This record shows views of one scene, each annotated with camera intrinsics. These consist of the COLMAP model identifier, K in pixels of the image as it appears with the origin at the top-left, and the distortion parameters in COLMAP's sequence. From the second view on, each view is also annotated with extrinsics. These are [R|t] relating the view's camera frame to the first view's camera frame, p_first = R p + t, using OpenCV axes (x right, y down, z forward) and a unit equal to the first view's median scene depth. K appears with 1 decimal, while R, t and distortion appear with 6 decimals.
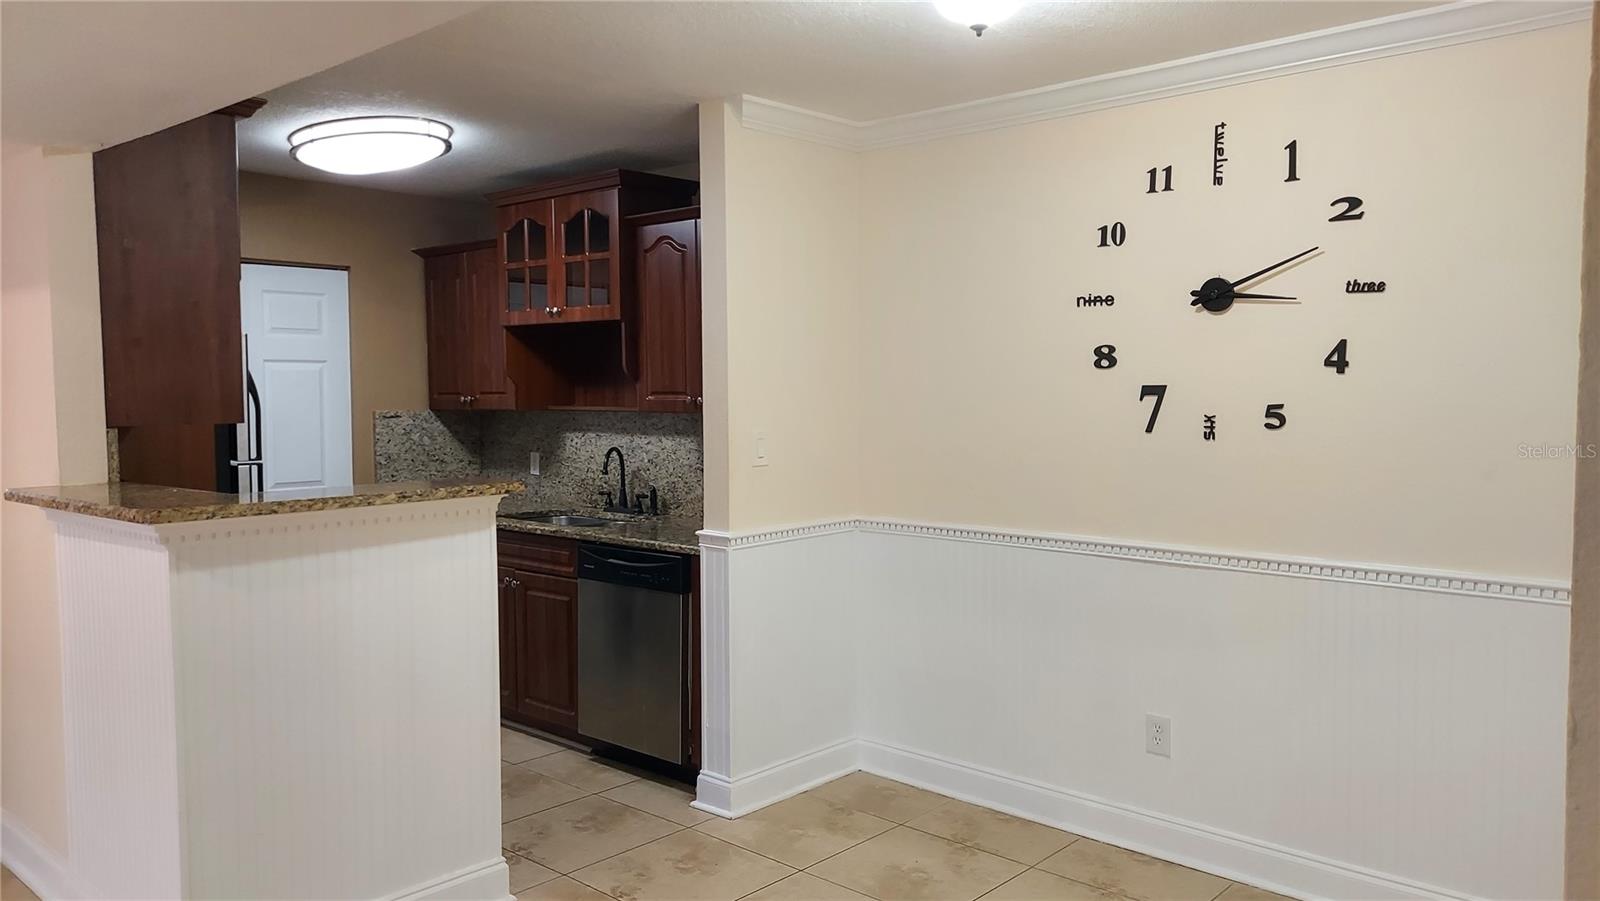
lens RADIAL K [[1167.4, 0, 813.5], [0, 1167.4, 444.7], [0, 0, 1]] dist [0.057030, -0.057107]
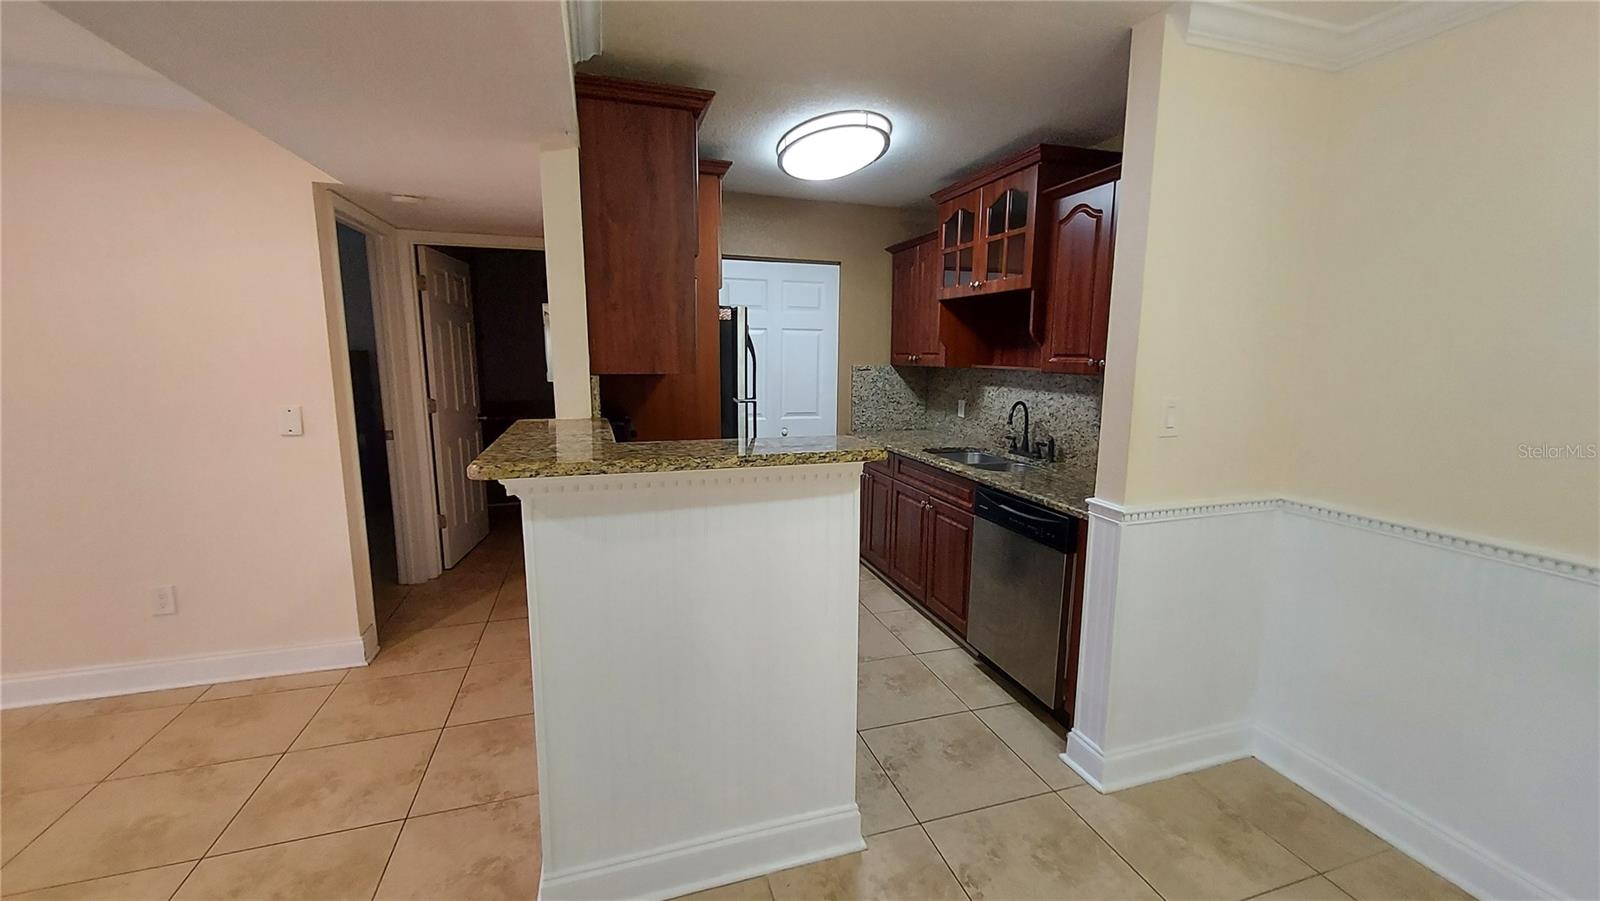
lens RADIAL K [[630.4, 0, 809.1], [0, 630.4, 444.3], [0, 0, 1]] dist [0.010510, -0.002582]
pose [[0.862955, 0.087173, -0.497704, -0.059773], [-0.039519, 0.993632, 0.105514, -0.024640], [0.503733, -0.071385, 0.860905, 0.621206]]
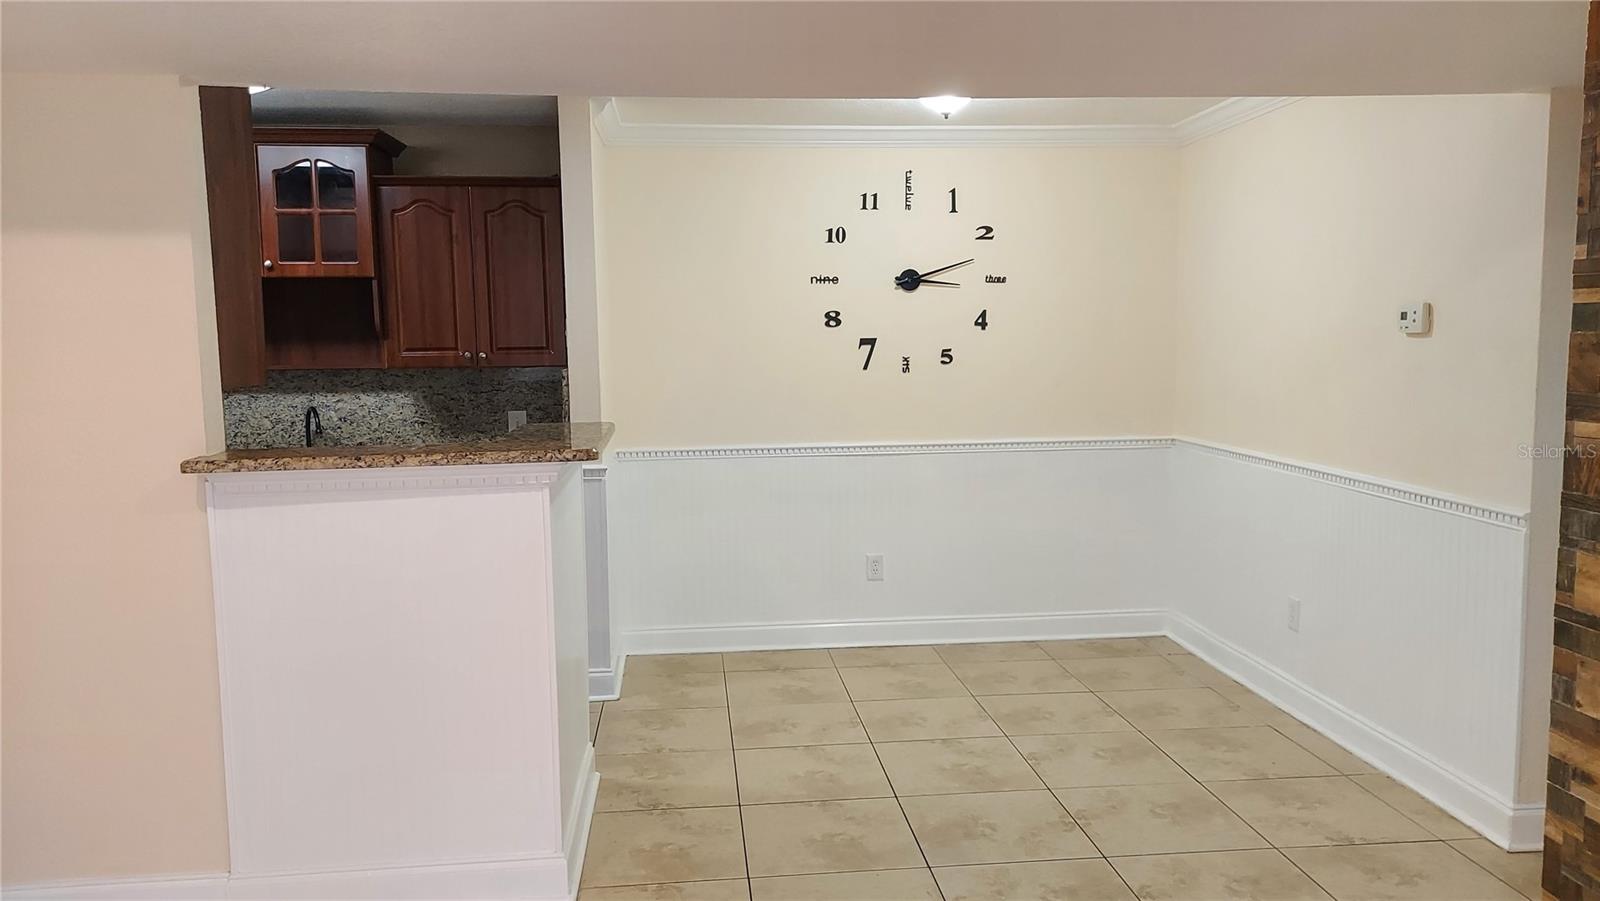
lens RADIAL K [[1167.4, 0, 819.5], [0, 1167.4, 450.7], [0, 0, 1]] dist [0.057030, -0.057107]
pose [[0.666118, -0.075665, 0.741999, -1.141722], [0.048614, 0.997130, 0.058039, 0.004656], [-0.744261, -0.002589, 0.667884, 0.054444]]
